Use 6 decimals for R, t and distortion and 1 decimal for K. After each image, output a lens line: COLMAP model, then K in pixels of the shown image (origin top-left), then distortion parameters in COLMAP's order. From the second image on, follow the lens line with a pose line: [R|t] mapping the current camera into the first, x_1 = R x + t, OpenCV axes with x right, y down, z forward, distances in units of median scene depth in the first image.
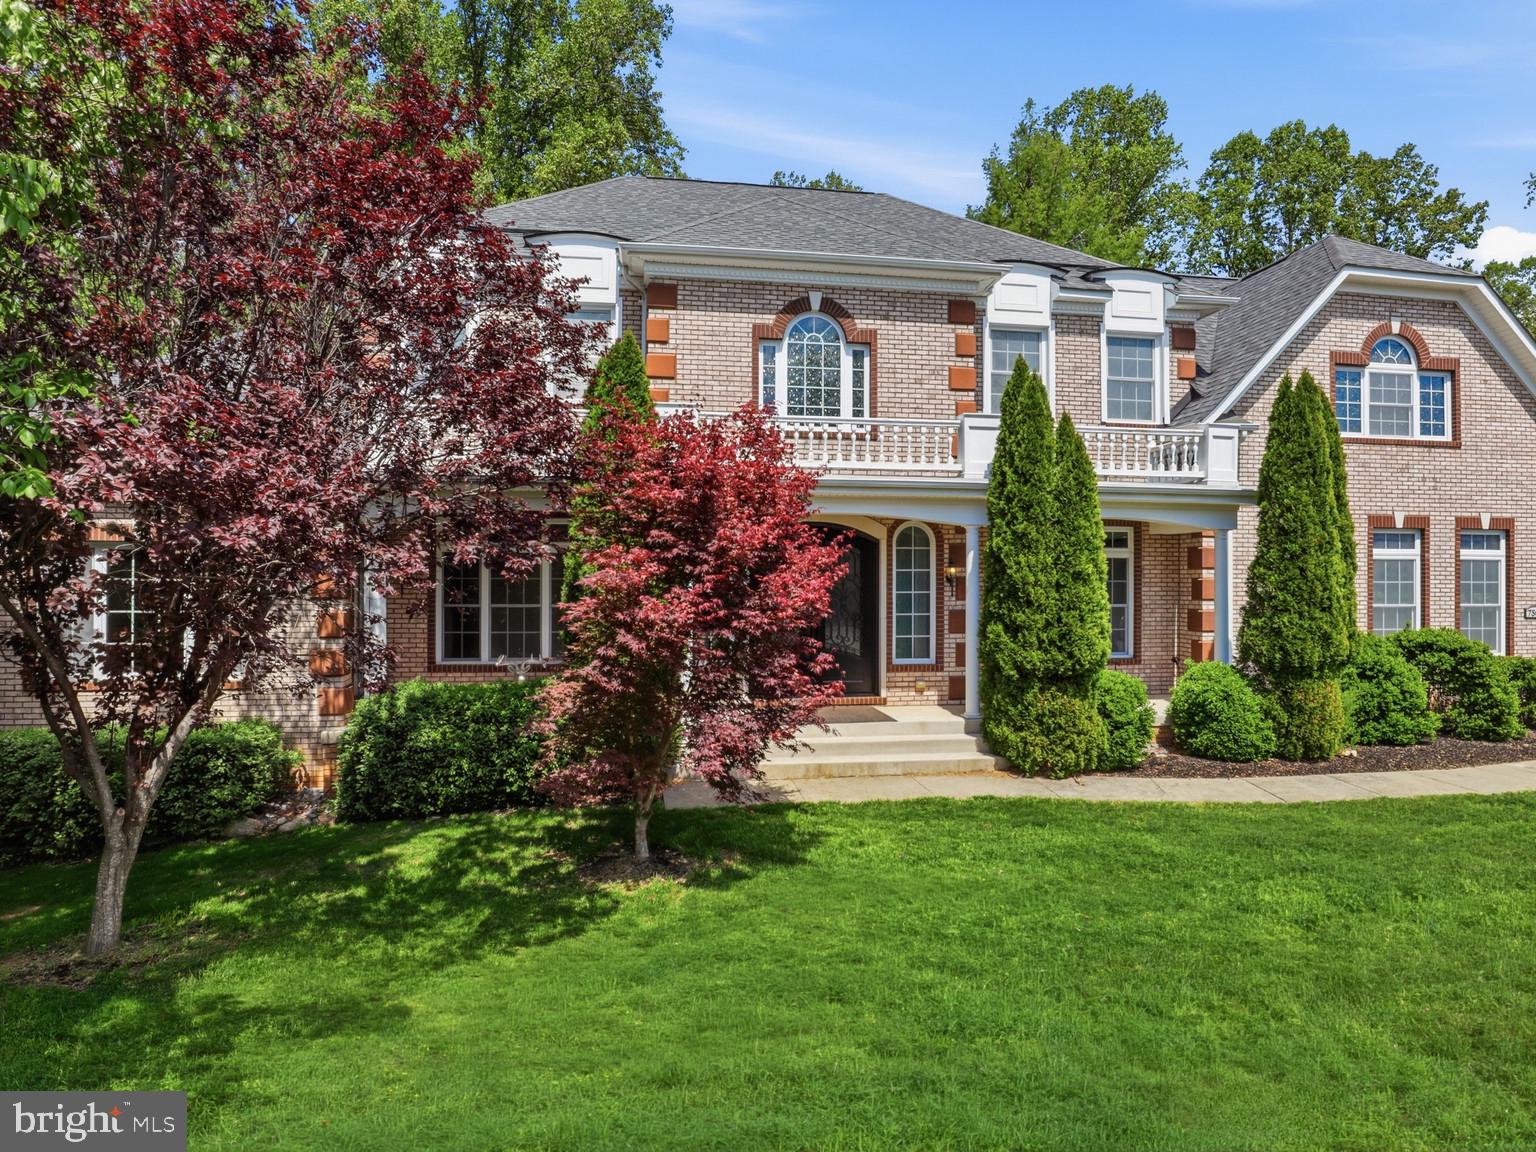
lens RADIAL K [[861.6, 0, 772.3], [0, 861.6, 550.3], [0, 0, 1]] dist [-0.040768, 0.009424]
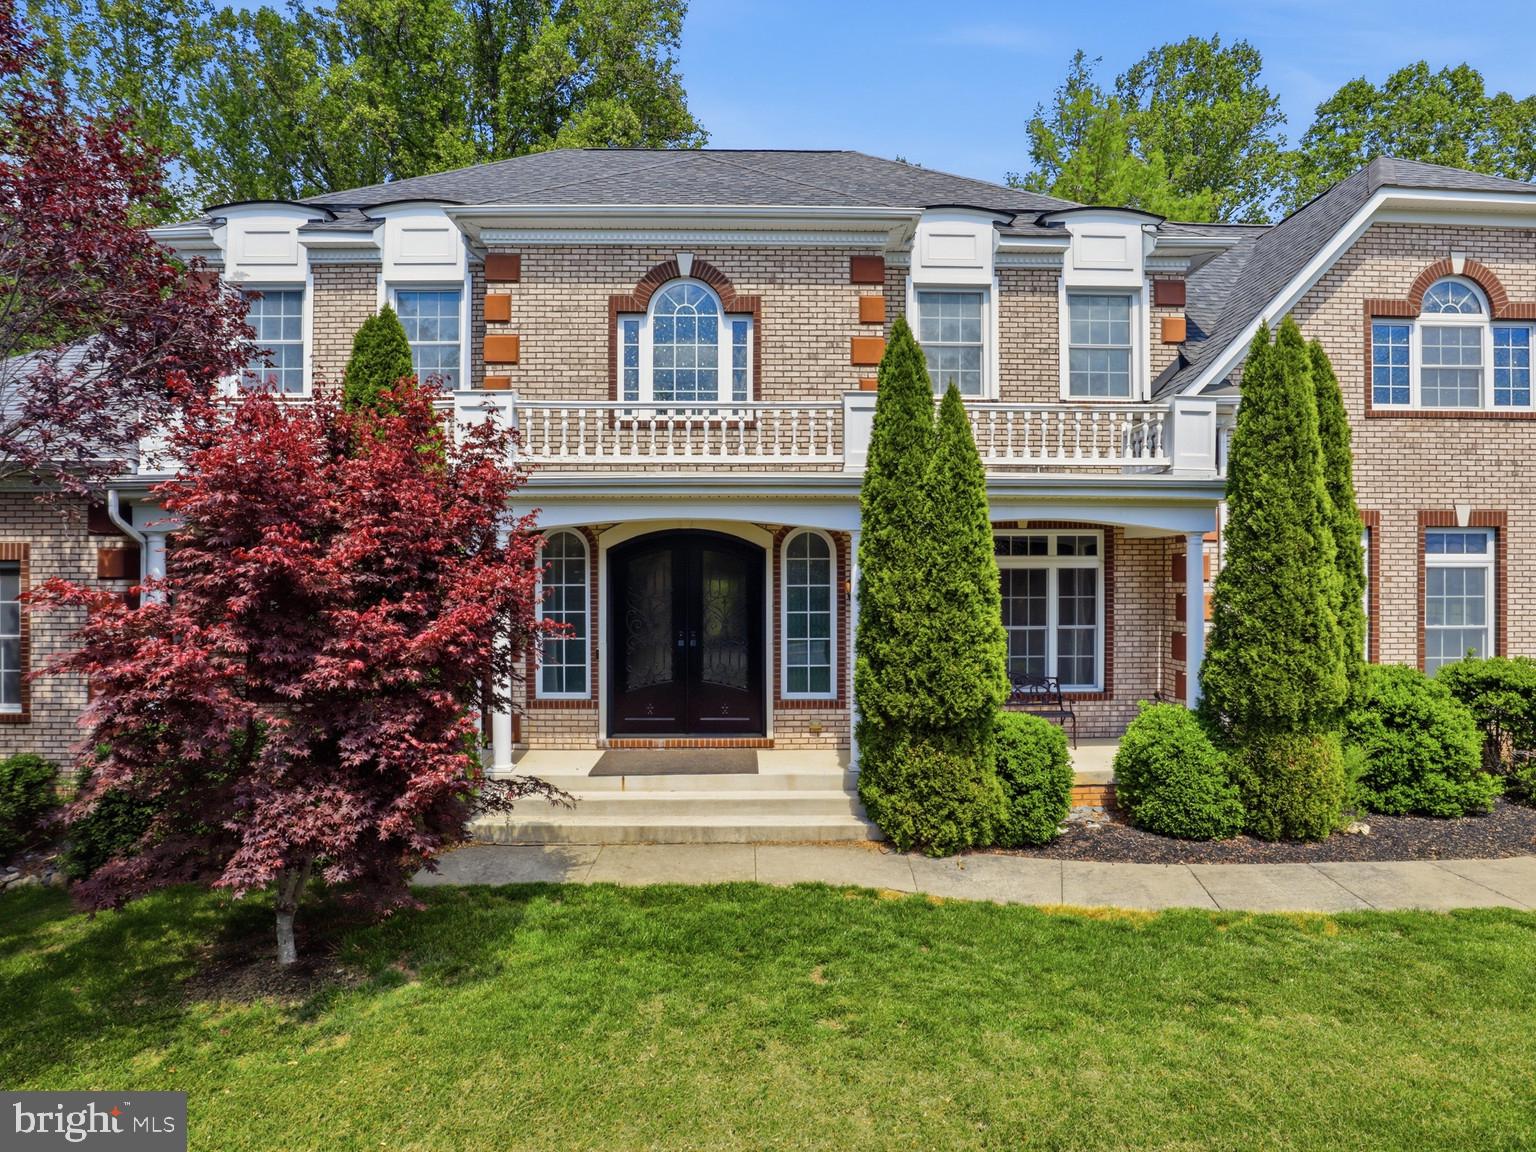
lens RADIAL K [[861.6, 0, 776.7], [0, 861.6, 564.4], [0, 0, 1]] dist [-0.040768, 0.009424]
pose [[0.992373, -0.007689, -0.123031, 0.236245], [0.009204, 0.999889, 0.011745, -0.007328], [0.122927, -0.012788, 0.992333, 0.176375]]
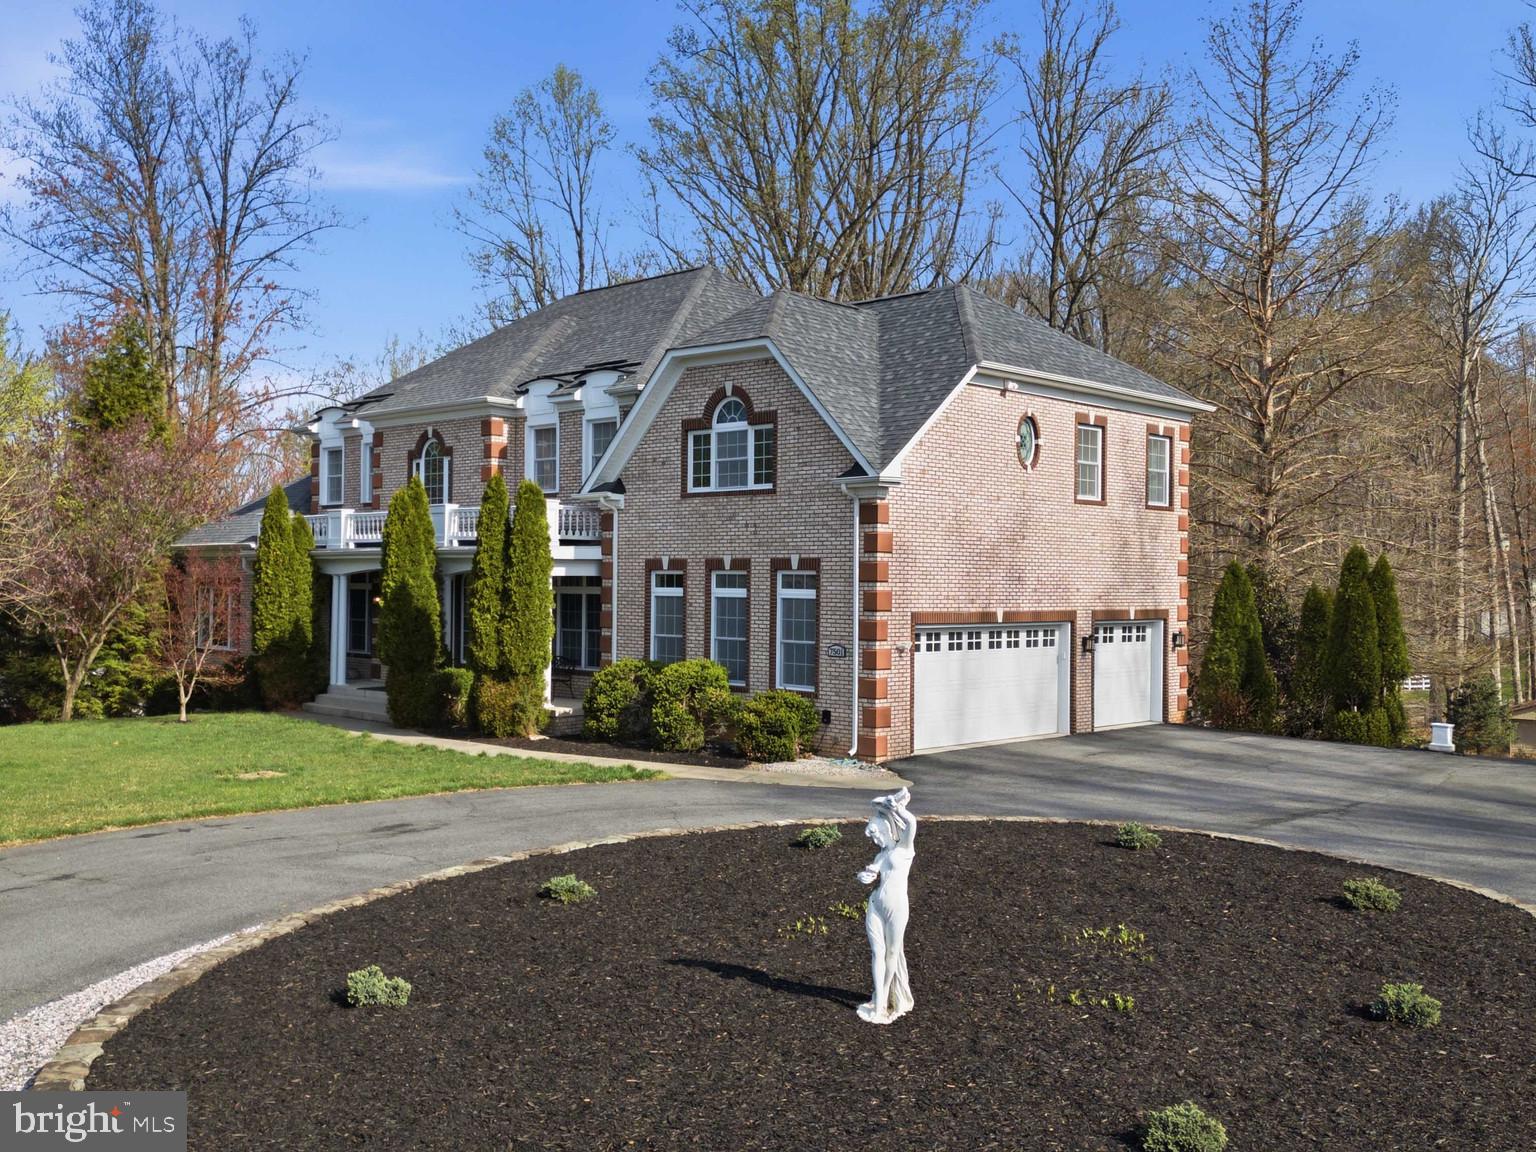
lens RADIAL K [[1454.3, 0, 763.0], [0, 1454.3, 579.6], [0, 0, 1]] dist [0.040060, 0.000000]
pose [[0.611296, -0.002688, -0.791397, 2.526105], [-0.000783, 0.999992, -0.004000, -0.006378], [0.791402, 0.003065, 0.611289, -0.158904]]
